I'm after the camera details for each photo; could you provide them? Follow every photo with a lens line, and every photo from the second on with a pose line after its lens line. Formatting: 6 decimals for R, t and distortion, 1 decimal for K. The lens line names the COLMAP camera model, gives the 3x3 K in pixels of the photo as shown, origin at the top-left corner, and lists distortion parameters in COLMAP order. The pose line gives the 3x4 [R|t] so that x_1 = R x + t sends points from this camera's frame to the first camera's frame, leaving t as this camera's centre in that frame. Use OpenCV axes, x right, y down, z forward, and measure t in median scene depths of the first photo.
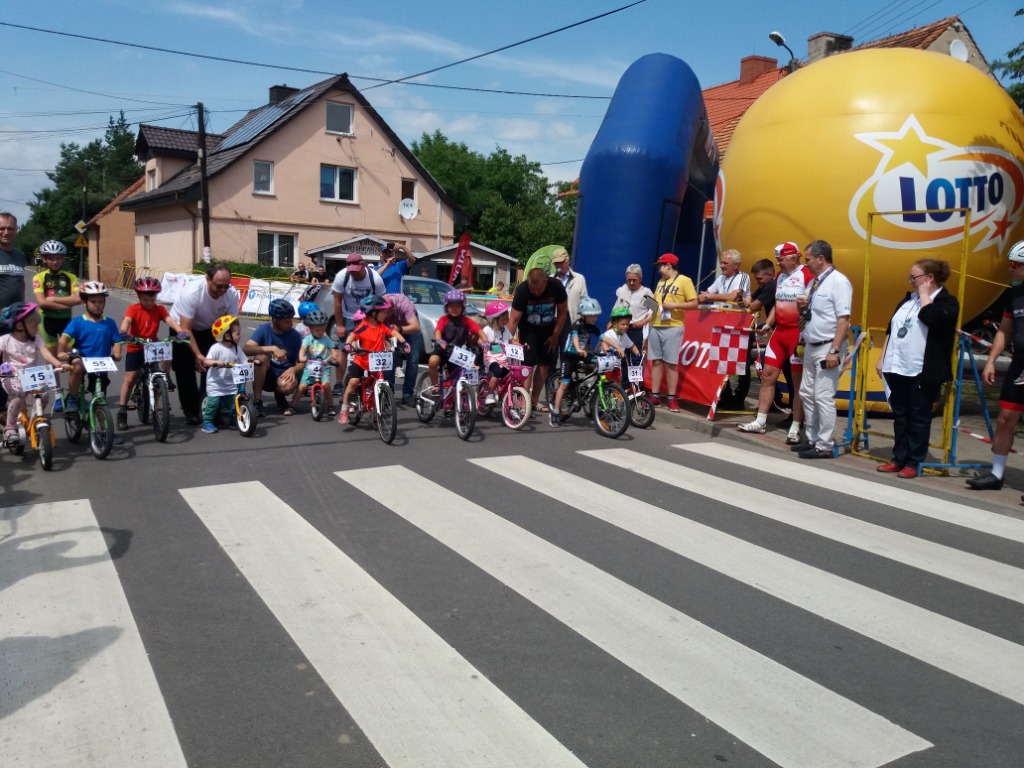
lens RADIAL K [[833.7, 0, 512.0], [0, 833.7, 384.0], [0, 0, 1]] dist [0.002023, -0.166505]
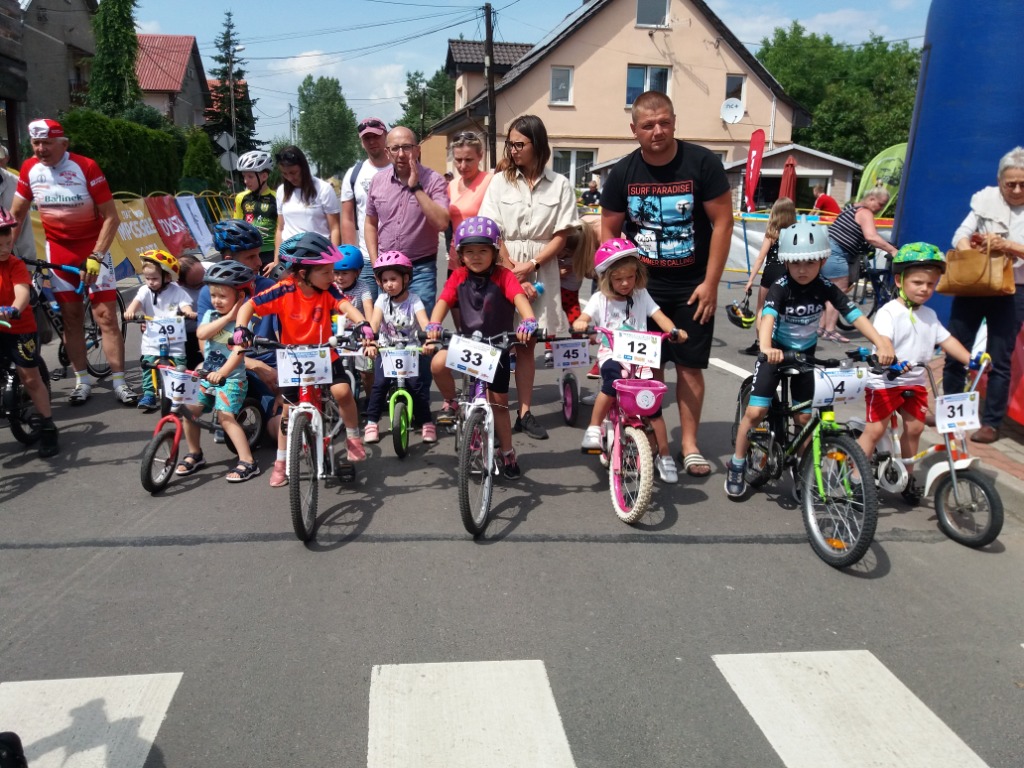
lens RADIAL K [[838.6, 0, 511.3], [0, 838.6, 398.9], [0, 0, 1]] dist [-0.020961, -0.000862]
pose [[0.912710, 0.059891, -0.404195, 0.030289], [-0.016005, 0.993681, 0.111095, -0.013920], [0.408294, -0.094928, 0.907901, 0.129257]]
